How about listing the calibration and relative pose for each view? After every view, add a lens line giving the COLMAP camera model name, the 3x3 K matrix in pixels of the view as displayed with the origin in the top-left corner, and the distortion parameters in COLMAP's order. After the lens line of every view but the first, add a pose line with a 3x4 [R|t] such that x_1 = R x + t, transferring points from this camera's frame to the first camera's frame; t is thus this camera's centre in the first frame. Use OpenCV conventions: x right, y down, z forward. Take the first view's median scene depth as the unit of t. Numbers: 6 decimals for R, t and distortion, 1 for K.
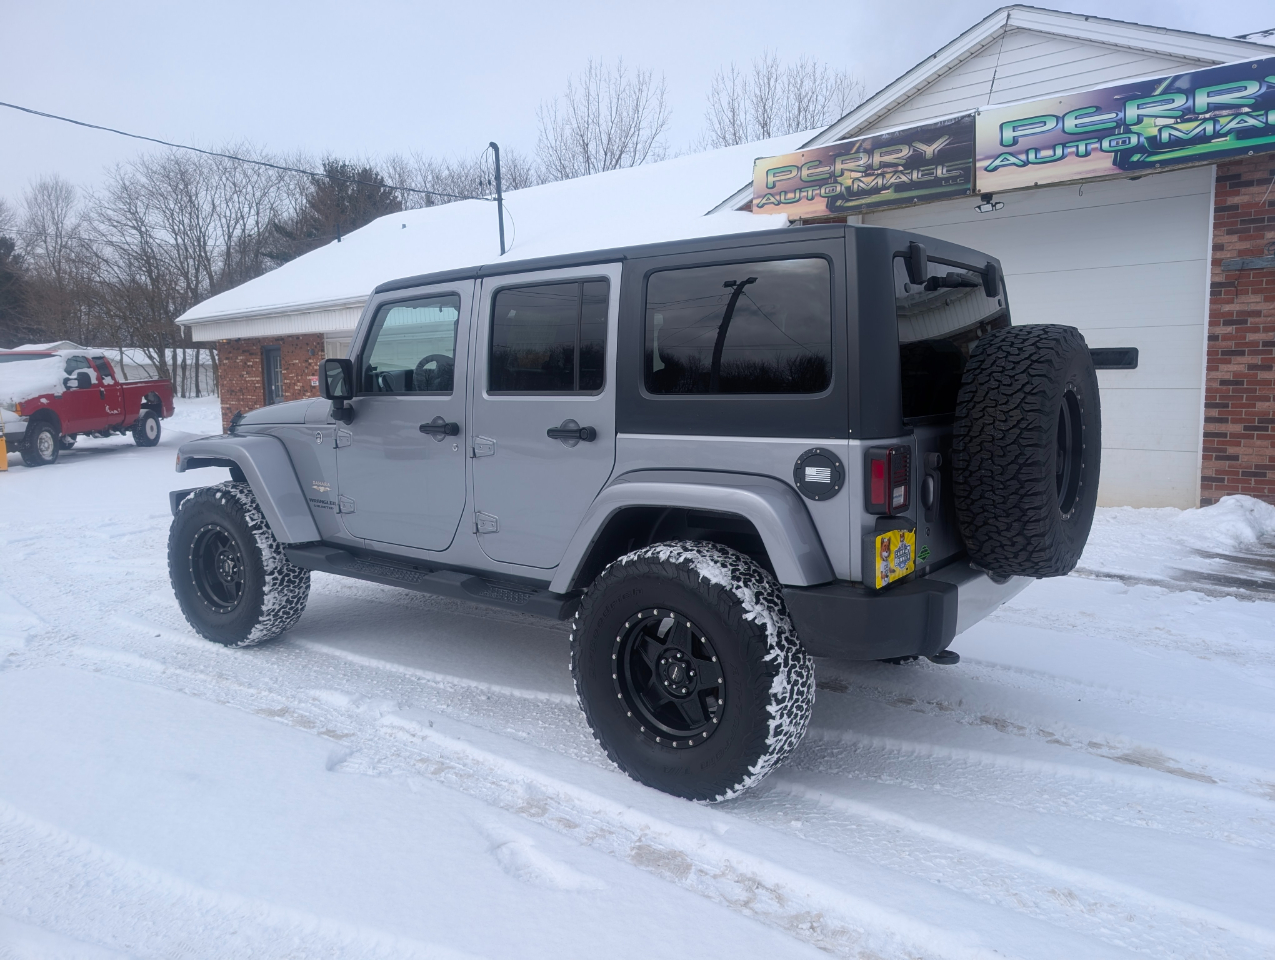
lens RADIAL K [[914.0, 0, 642.7], [0, 914.0, 472.9], [0, 0, 1]] dist [0.010846, -0.000552]
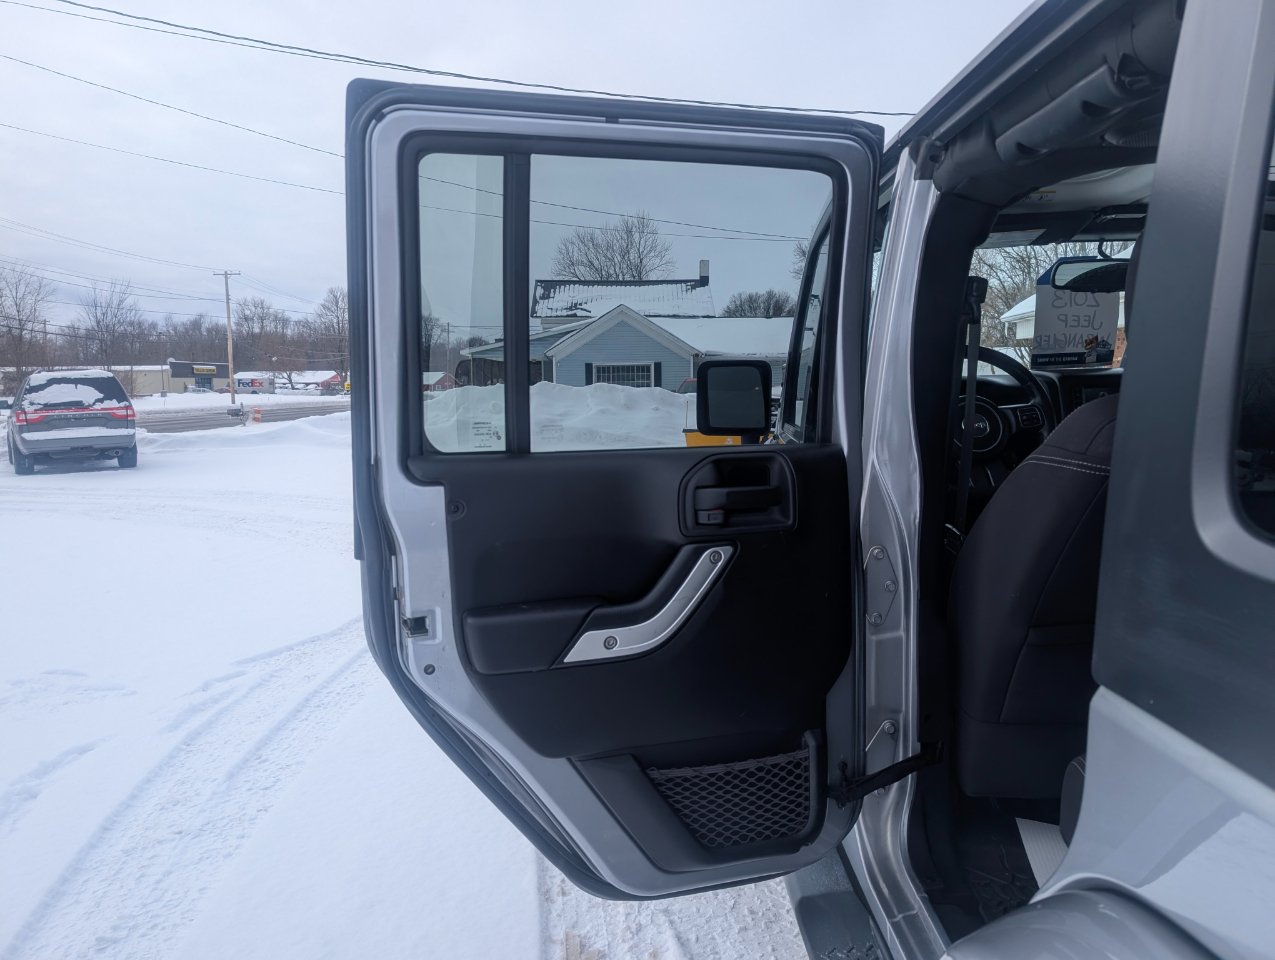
lens RADIAL K [[916.6, 0, 637.5], [0, 916.6, 480.0], [0, 0, 1]] dist [0.024646, -0.002086]
pose [[0.628284, 0.086260, -0.773188, 0.028181], [-0.078813, 0.995778, 0.047051, -0.036859], [0.773982, 0.031376, 0.632430, 0.296767]]
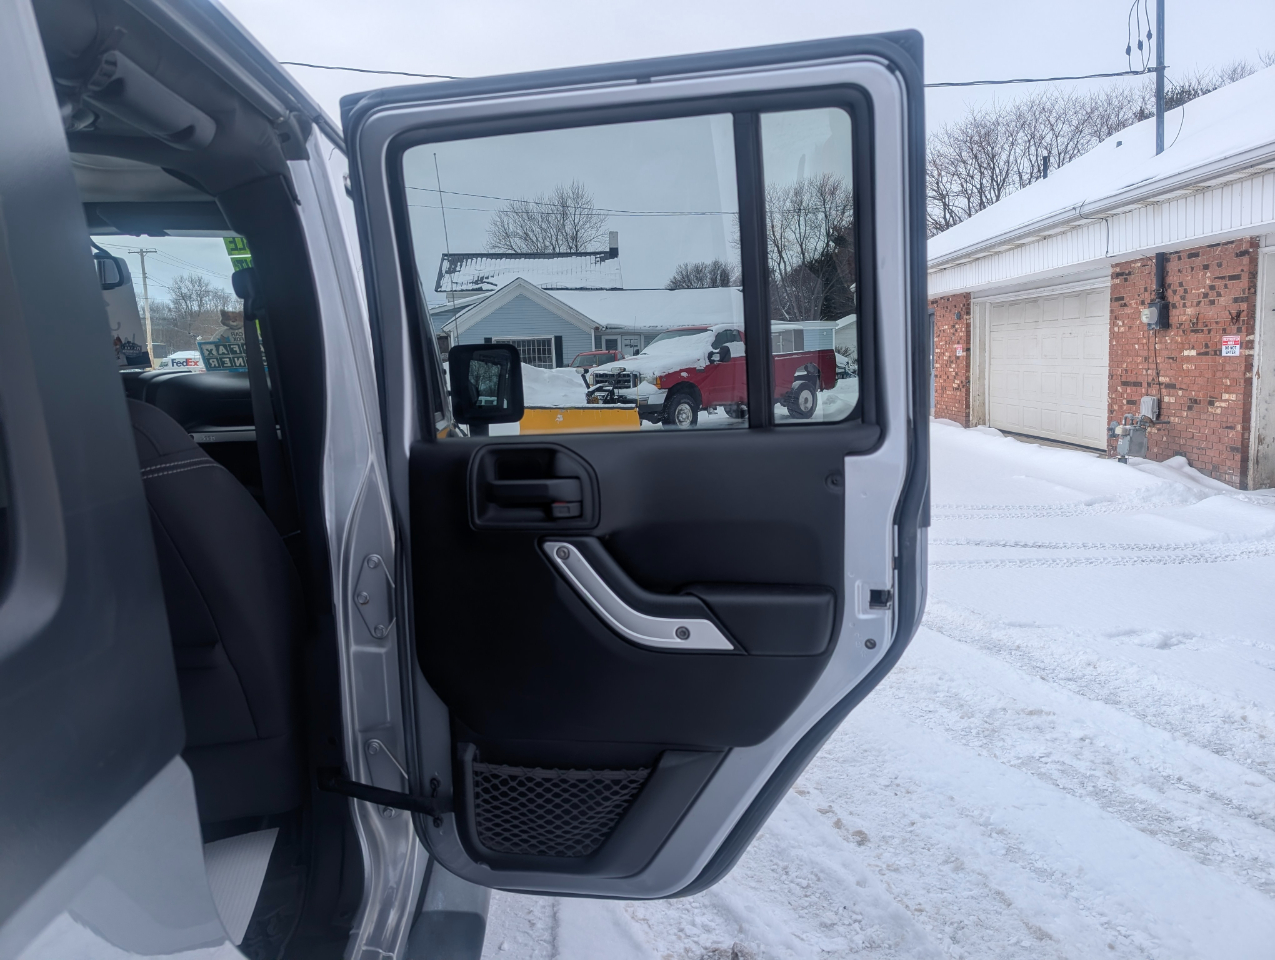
lens RADIAL K [[914.0, 0, 642.7], [0, 914.0, 472.9], [0, 0, 1]] dist [0.010846, -0.000552]
pose [[0.671821, 0.087566, -0.735520, 0.178762], [-0.056831, 0.996154, 0.066686, -0.066390], [0.738531, -0.003001, 0.674213, 0.521419]]
